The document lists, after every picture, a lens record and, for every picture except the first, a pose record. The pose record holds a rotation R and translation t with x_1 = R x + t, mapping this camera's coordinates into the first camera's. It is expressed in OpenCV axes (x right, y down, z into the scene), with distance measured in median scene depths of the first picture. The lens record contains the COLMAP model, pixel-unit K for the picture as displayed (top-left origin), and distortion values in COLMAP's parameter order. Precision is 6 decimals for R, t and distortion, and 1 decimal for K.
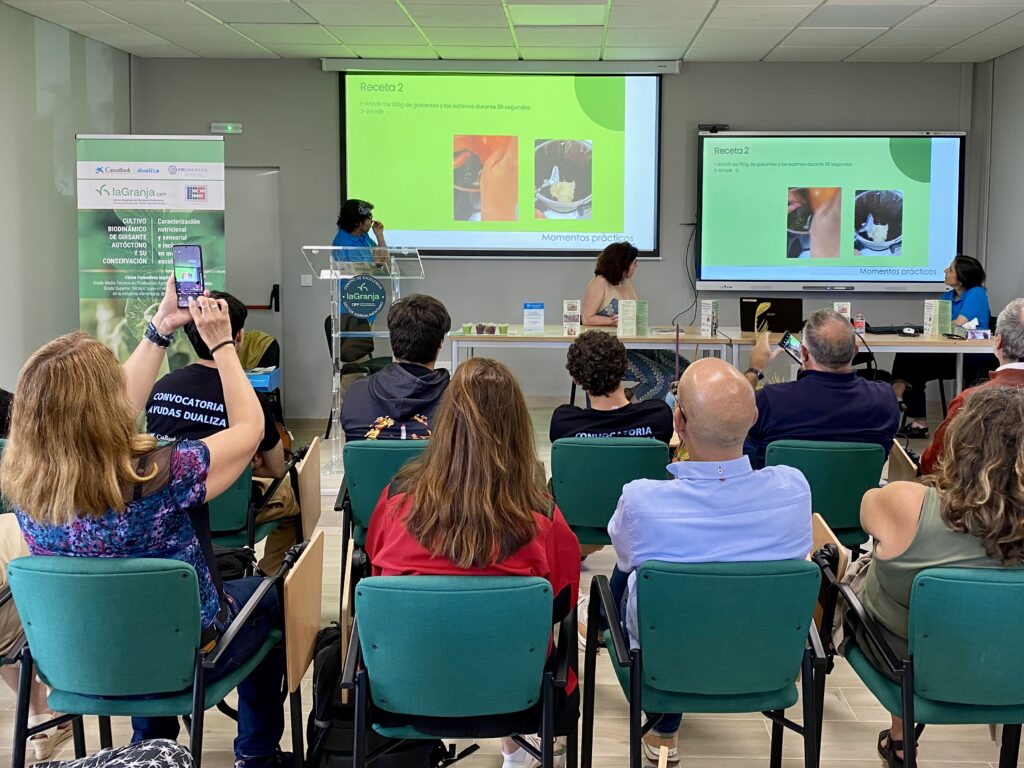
lens RADIAL K [[982.7, 0, 540.7], [0, 982.7, 292.0], [0, 0, 1]] dist [0.028691, 0.000000]
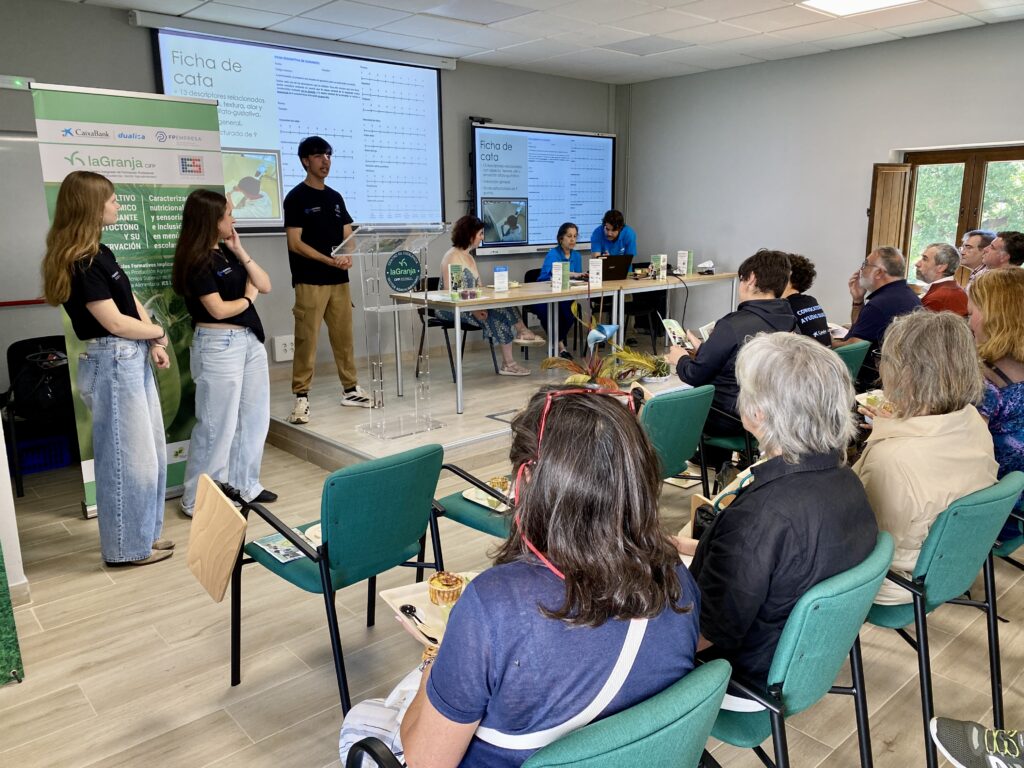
lens RADIAL K [[791.6, 0, 520.5], [0, 791.6, 401.9], [0, 0, 1]] dist [0.057040, -0.063568]
pose [[0.726506, -0.174049, 0.664753, -0.642722], [0.056399, 0.979230, 0.194750, -0.015448], [-0.684842, -0.103996, 0.721232, 0.257799]]
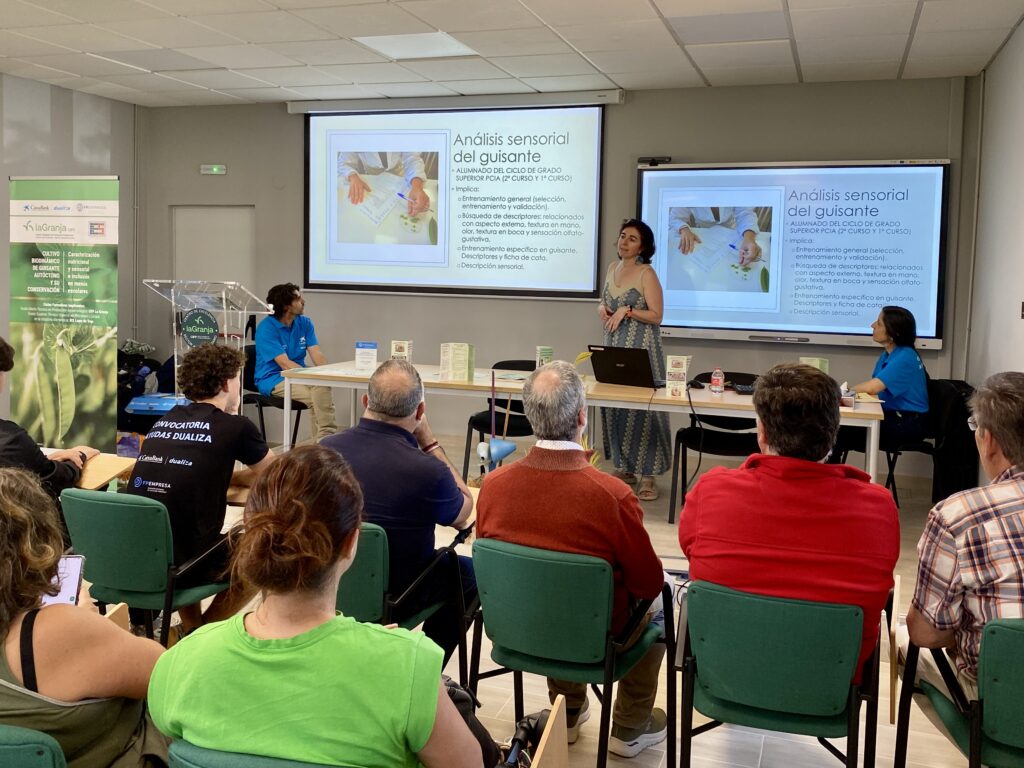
lens RADIAL K [[961.7, 0, 507.2], [0, 961.7, 318.6], [0, 0, 1]] dist [0.030109, 0.000000]
pose [[0.949196, 0.031116, -0.313144, 0.413215], [-0.035703, 0.999323, -0.008923, -0.007792], [0.312654, 0.019649, 0.949664, 0.130487]]
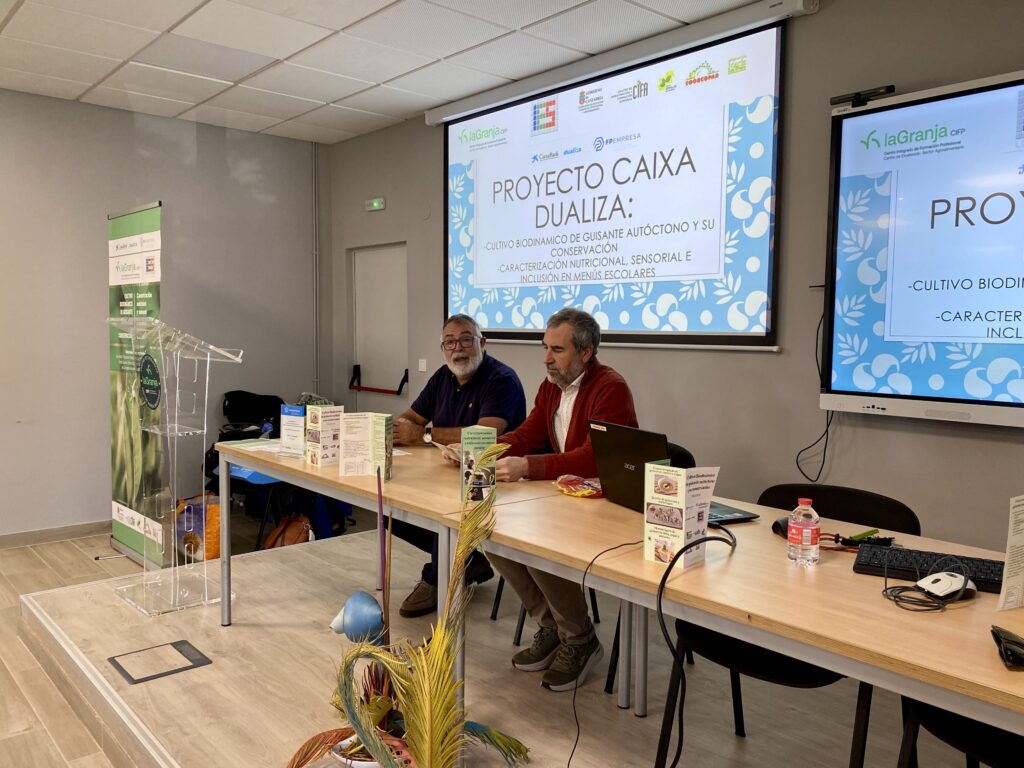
lens RADIAL K [[804.8, 0, 514.4], [0, 804.8, 394.8], [0, 0, 1]] dist [0.026298, -0.037709]
pose [[0.674783, 0.058405, -0.735701, 0.464312], [-0.051130, 0.998168, 0.032345, -0.019565], [0.736243, 0.015791, 0.676533, 0.728171]]
